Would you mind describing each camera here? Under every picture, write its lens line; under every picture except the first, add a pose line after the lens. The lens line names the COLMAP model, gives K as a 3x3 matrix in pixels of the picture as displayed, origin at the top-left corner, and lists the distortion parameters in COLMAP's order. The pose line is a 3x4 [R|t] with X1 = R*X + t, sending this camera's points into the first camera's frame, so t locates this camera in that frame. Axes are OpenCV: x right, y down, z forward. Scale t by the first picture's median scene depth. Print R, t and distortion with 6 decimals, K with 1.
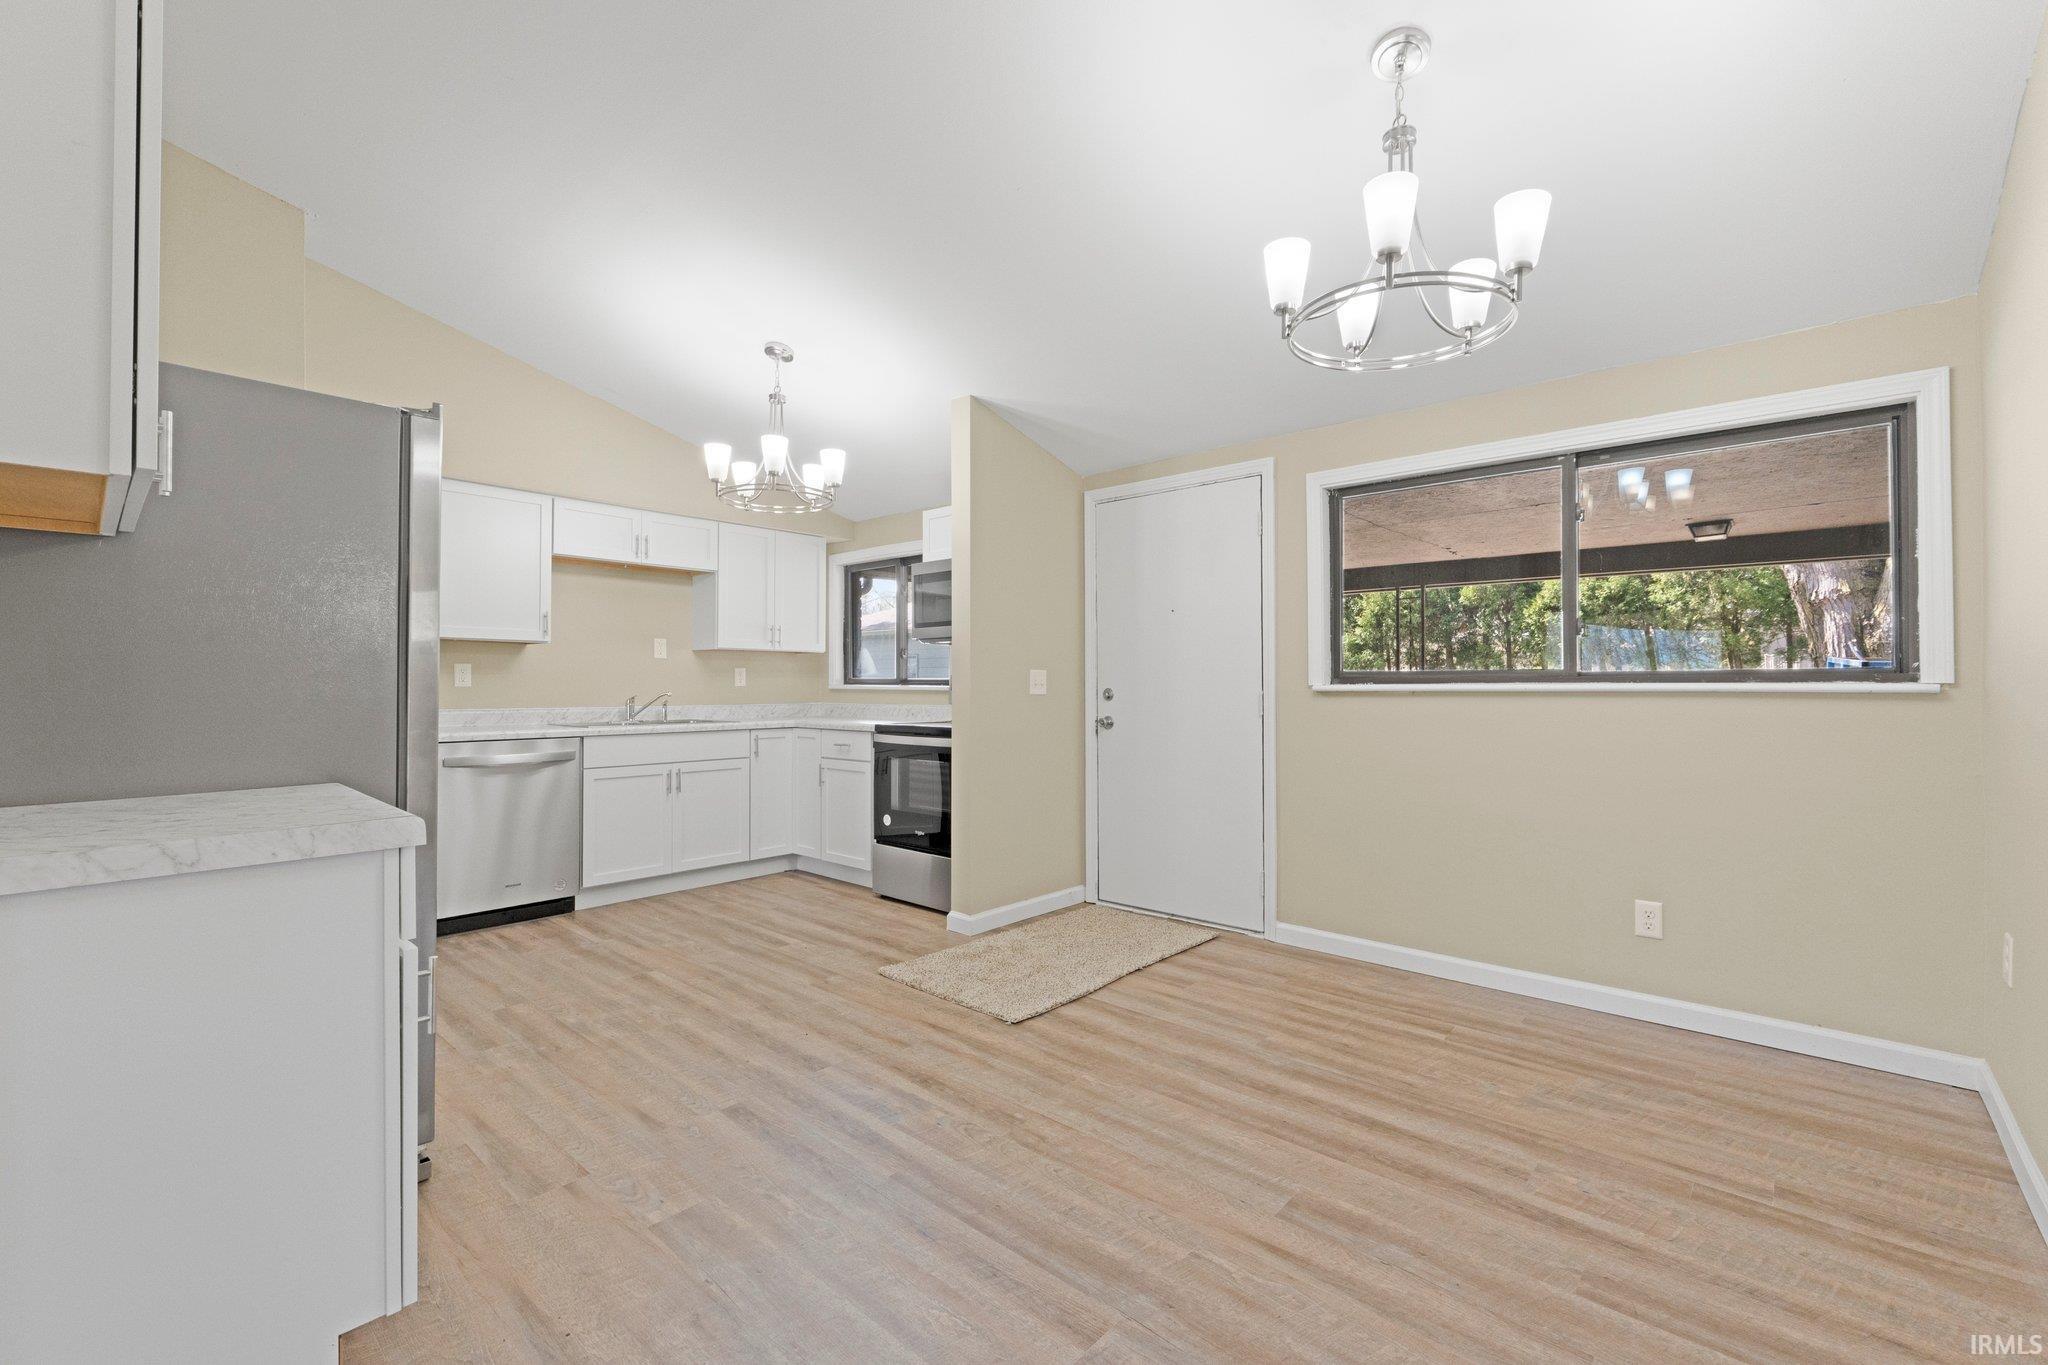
lens RADIAL K [[880.9, 0, 1022.0], [0, 880.9, 692.5], [0, 0, 1]] dist [-0.000276, -0.000461]
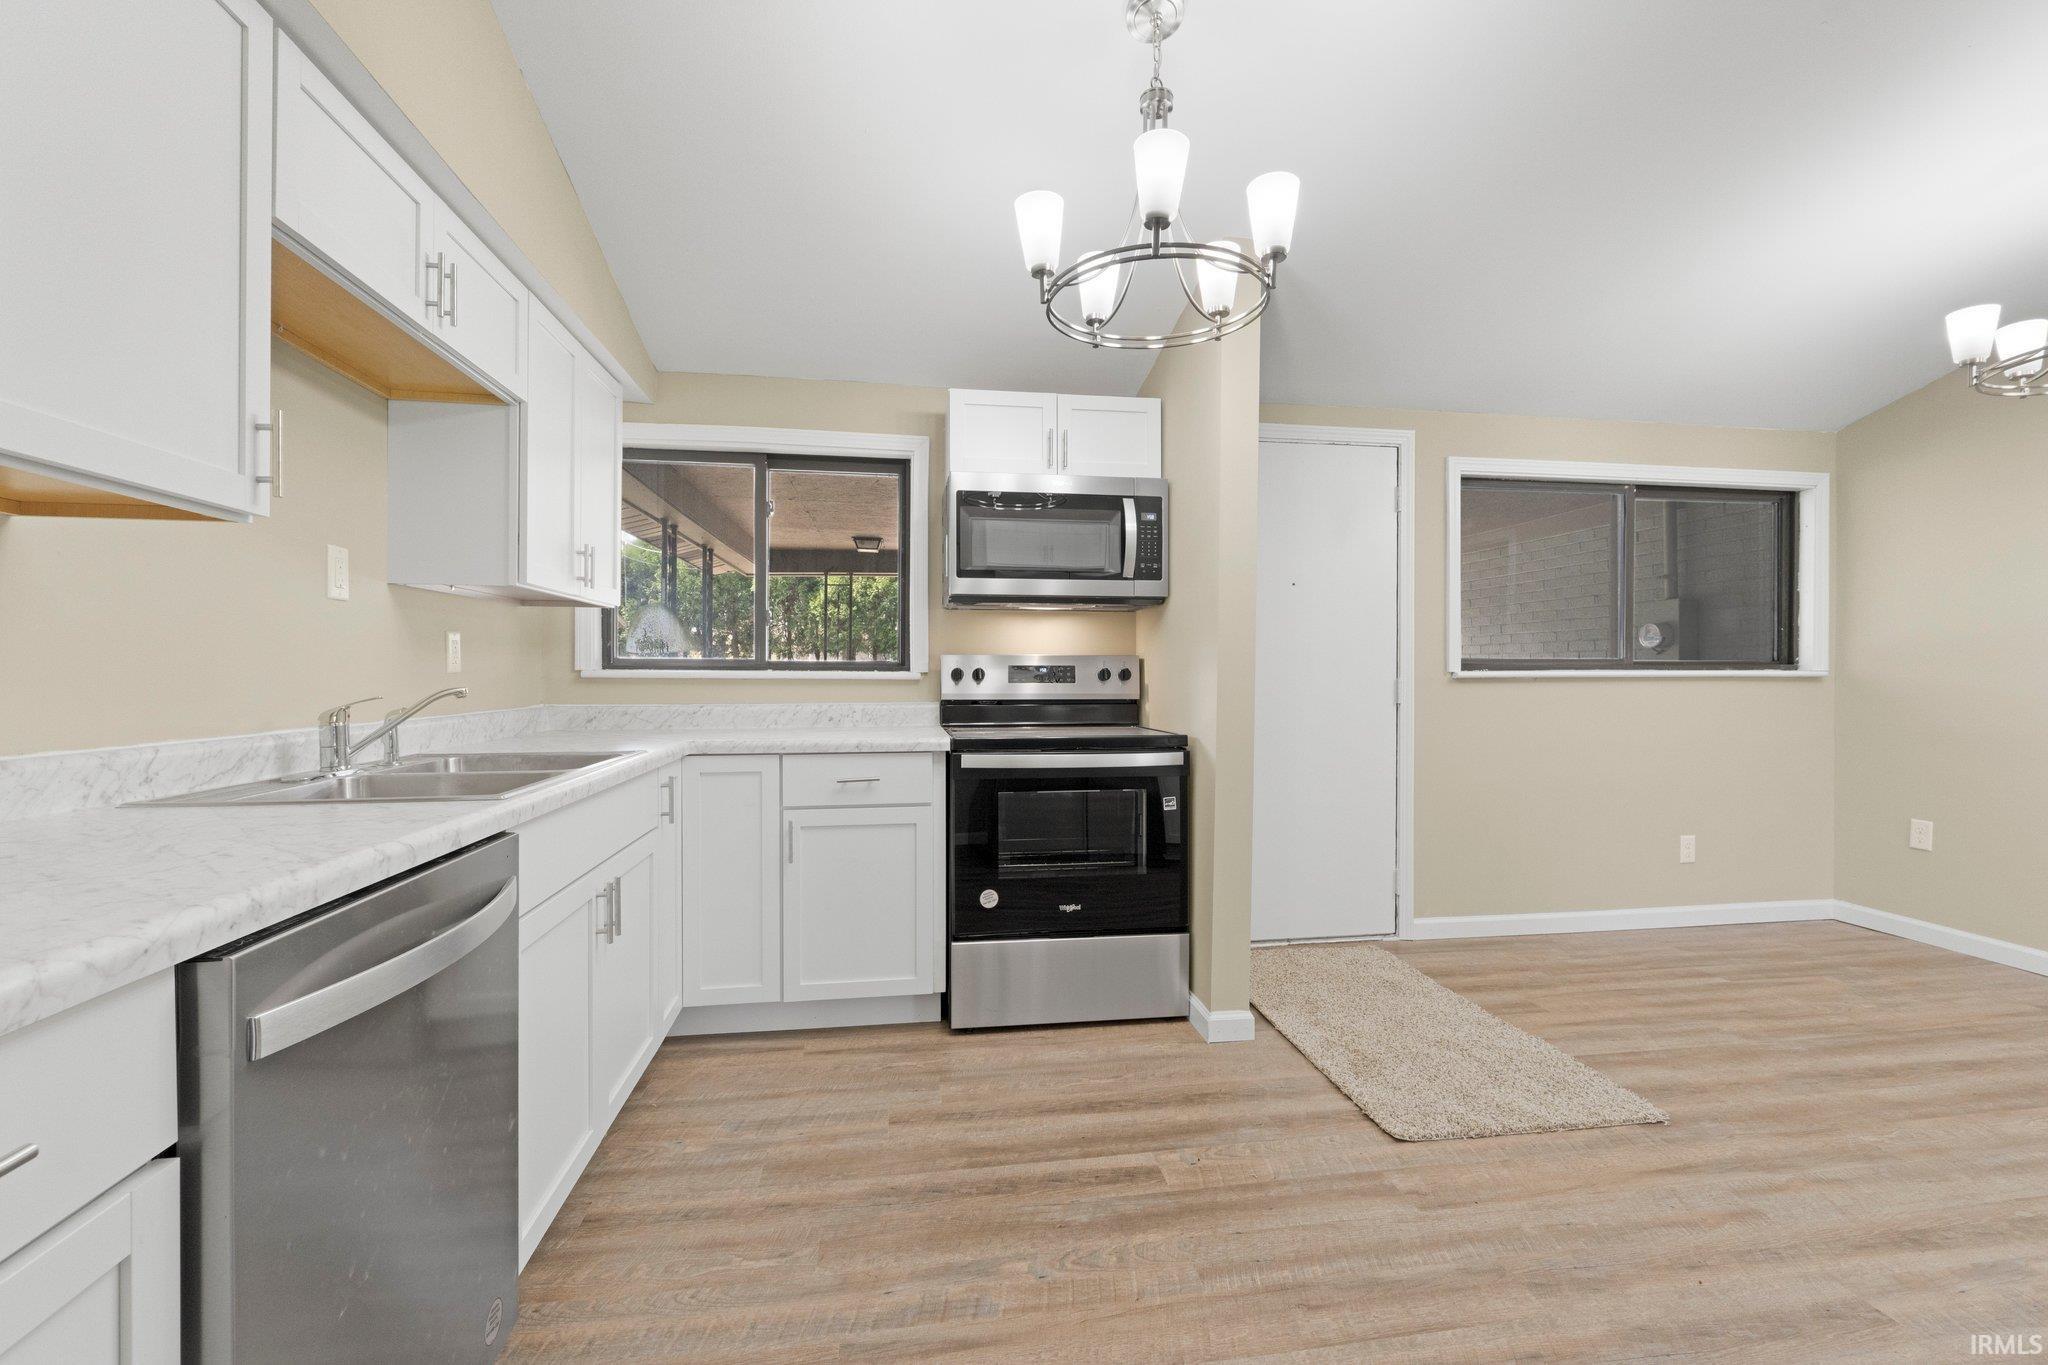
lens RADIAL K [[880.9, 0, 1073.3], [0, 880.9, 663.2], [0, 0, 1]] dist [-0.000276, -0.000461]
pose [[0.608389, 0.015218, 0.793493, -0.895435], [-0.001172, 0.999832, -0.018277, 0.003268], [-0.793638, 0.010190, 0.608305, 0.925392]]
